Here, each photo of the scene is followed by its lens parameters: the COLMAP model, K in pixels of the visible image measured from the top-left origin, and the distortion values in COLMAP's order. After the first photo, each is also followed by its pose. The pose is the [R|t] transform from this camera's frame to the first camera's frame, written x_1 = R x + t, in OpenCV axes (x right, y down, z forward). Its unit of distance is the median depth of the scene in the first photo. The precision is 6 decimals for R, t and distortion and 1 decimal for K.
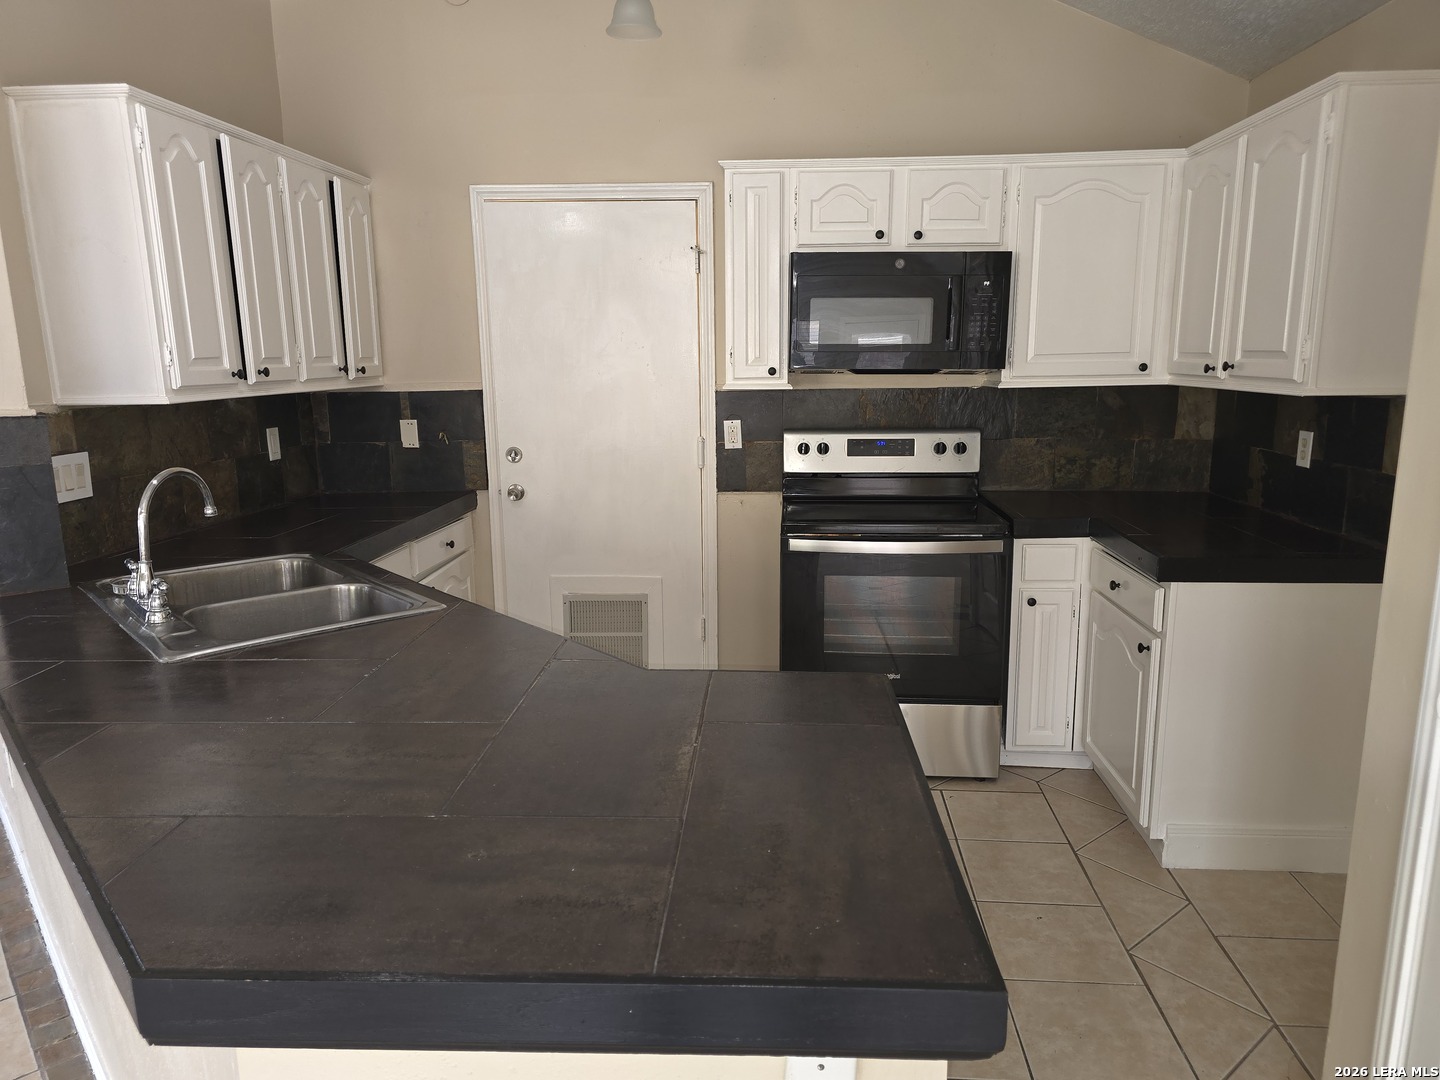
lens RADIAL K [[968.2, 0, 726.9], [0, 968.2, 541.1], [0, 0, 1]] dist [0.077647, -0.085407]
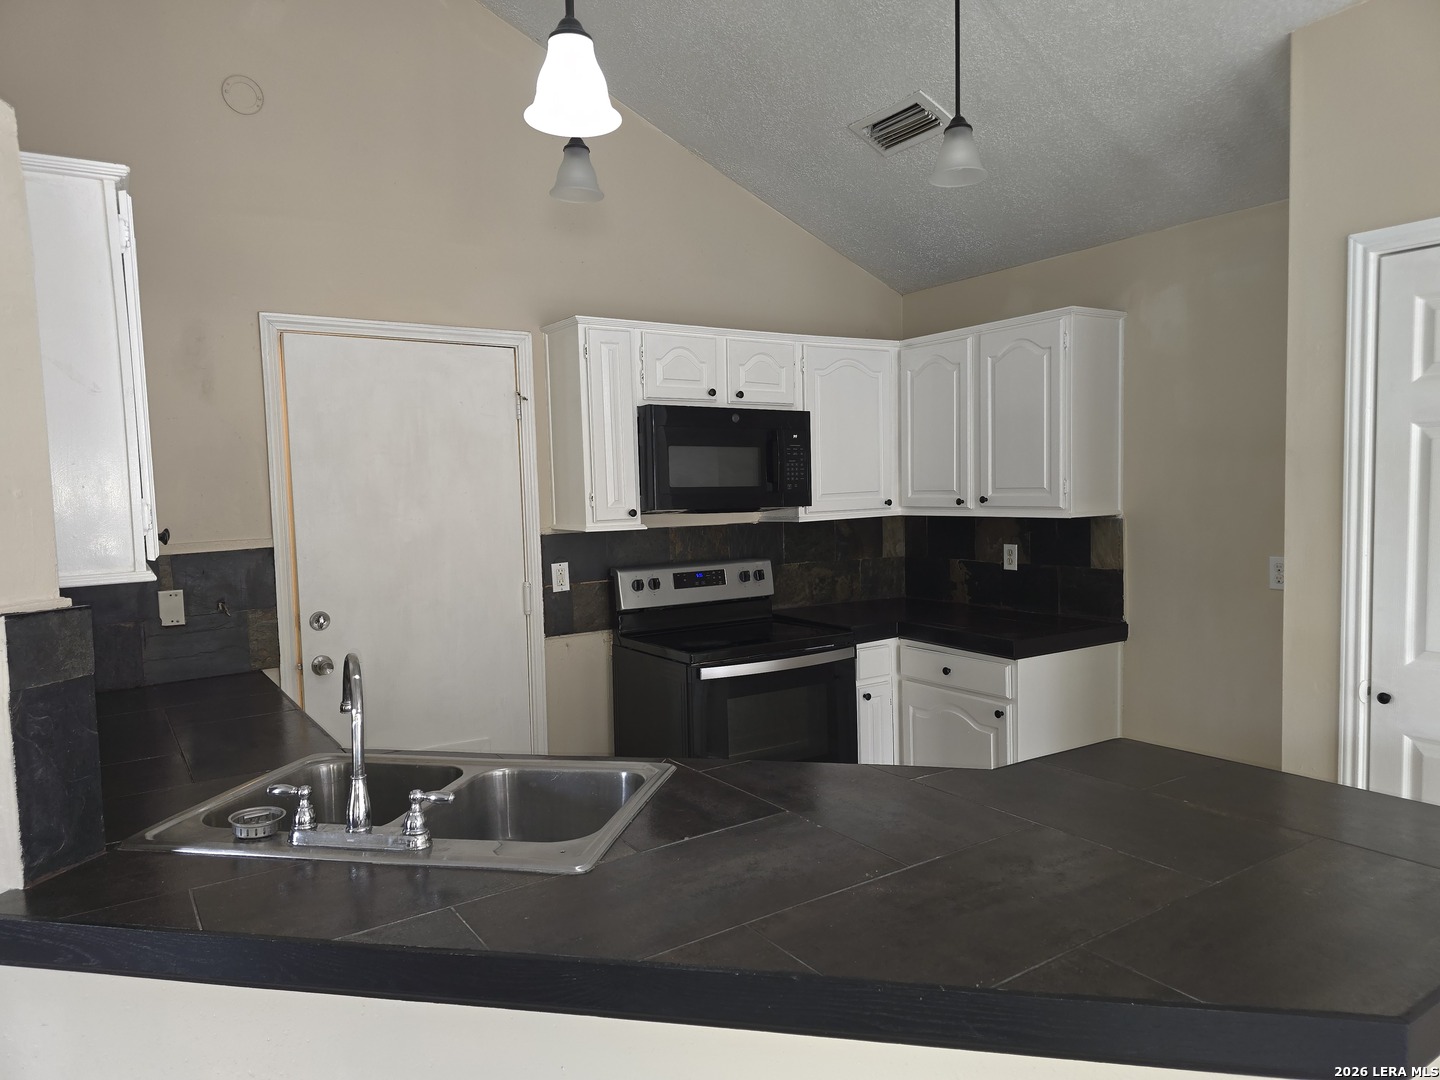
lens RADIAL K [[962.3, 0, 729.3], [0, 962.3, 544.1], [0, 0, 1]] dist [0.070299, -0.092056]
pose [[0.803372, -0.049303, 0.593433, -0.456249], [0.131962, 0.986528, -0.096685, -0.026418], [-0.580672, 0.155985, 0.799055, 0.110778]]
